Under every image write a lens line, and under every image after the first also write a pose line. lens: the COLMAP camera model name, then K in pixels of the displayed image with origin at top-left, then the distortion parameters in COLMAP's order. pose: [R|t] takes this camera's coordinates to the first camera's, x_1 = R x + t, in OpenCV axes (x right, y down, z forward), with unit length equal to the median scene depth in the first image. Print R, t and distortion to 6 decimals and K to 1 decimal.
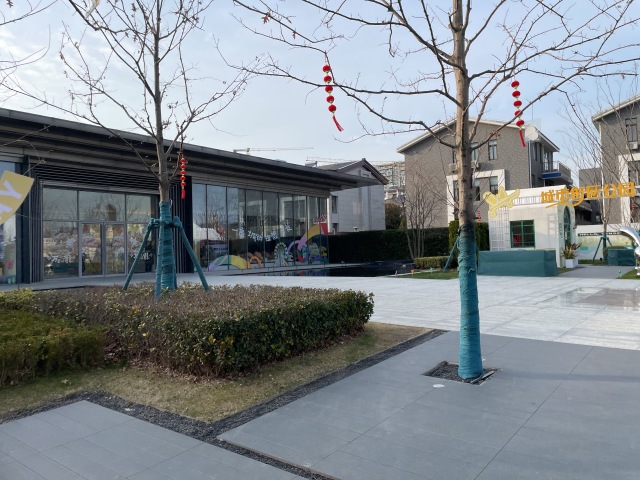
lens RADIAL K [[493.0, 0, 320.0], [0, 493.0, 240.0], [0, 0, 1]] dist [0.046554, -0.003352]
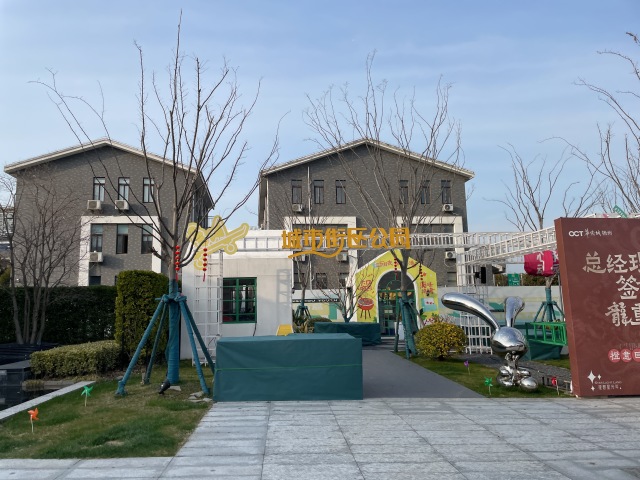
lens RADIAL K [[493.0, 0, 320.0], [0, 493.0, 240.0], [0, 0, 1]] dist [0.046554, -0.003352]
pose [[0.744020, 0.098882, 0.660799, 0.076378], [-0.013810, 0.991053, -0.132751, -0.006281], [-0.668014, 0.089644, 0.738729, 0.480271]]
